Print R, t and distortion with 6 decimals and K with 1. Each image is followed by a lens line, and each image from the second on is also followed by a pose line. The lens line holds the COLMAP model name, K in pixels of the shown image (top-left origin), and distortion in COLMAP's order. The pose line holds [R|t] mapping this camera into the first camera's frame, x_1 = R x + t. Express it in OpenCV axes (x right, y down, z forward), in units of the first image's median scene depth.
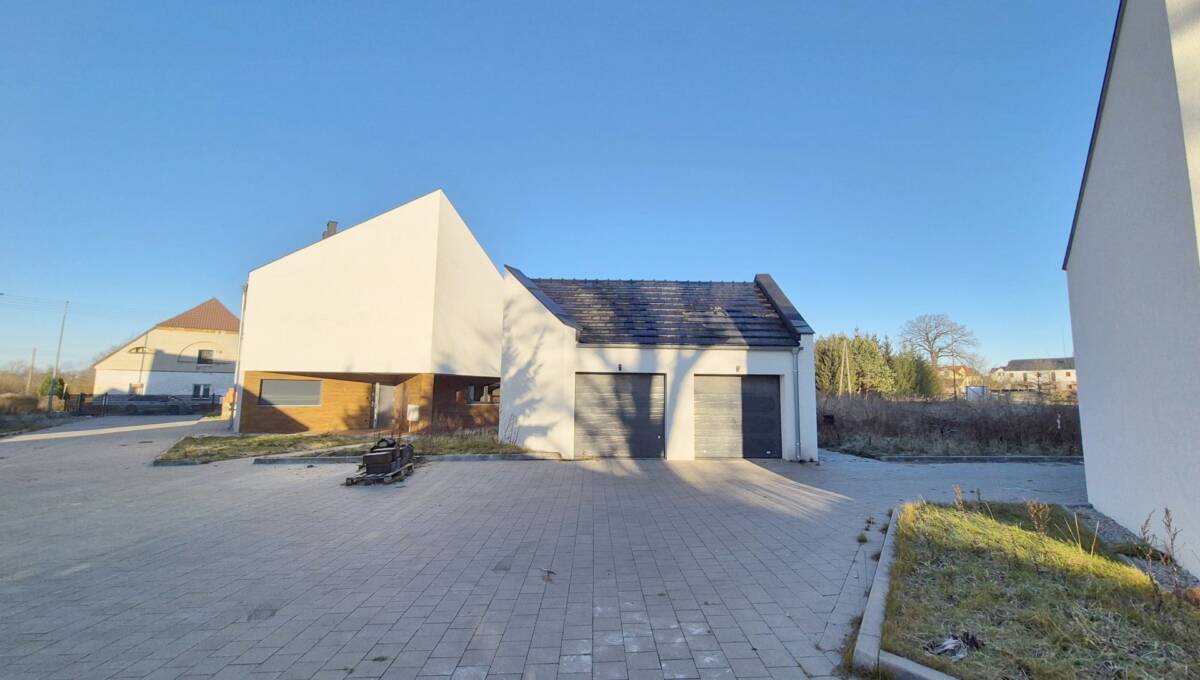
lens RADIAL K [[485.9, 0, 604.4], [0, 485.9, 335.2], [0, 0, 1]] dist [0.001728, -0.000445]
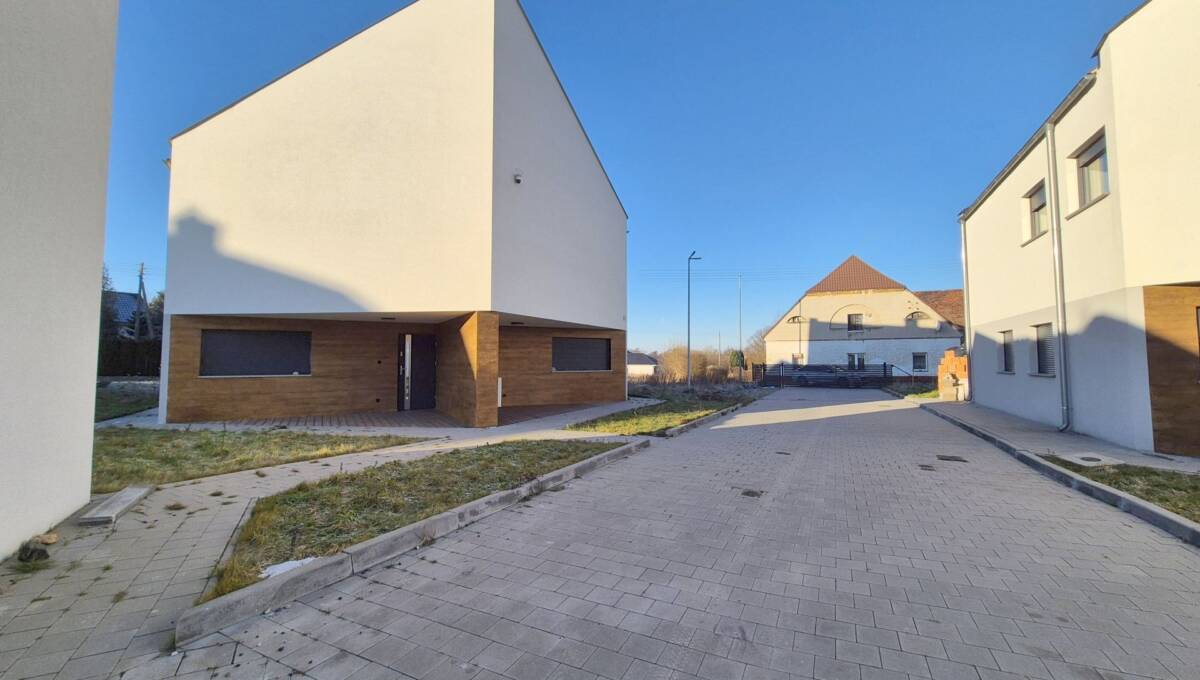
lens RADIAL K [[485.9, 0, 610.5], [0, 485.9, 336.9], [0, 0, 1]] dist [0.001728, -0.000445]
pose [[0.472429, -0.058830, -0.879403, -0.822572], [0.108363, 0.994077, -0.008287, 0.095540], [0.874682, -0.091380, 0.476005, 0.628823]]
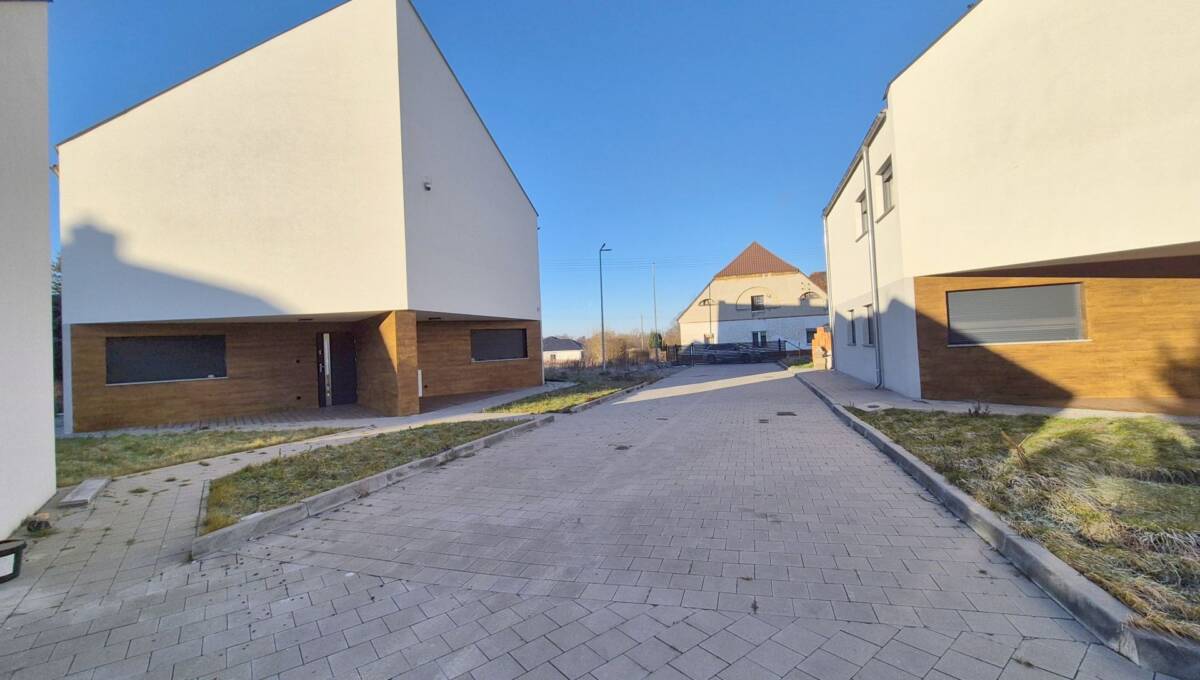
lens RADIAL K [[485.9, 0, 609.5], [0, 485.9, 335.4], [0, 0, 1]] dist [0.001728, -0.000445]
pose [[0.591873, -0.057778, -0.803958, -0.712472], [0.146761, 0.988480, 0.037006, 0.092170], [0.792558, -0.139892, 0.593534, 0.605595]]
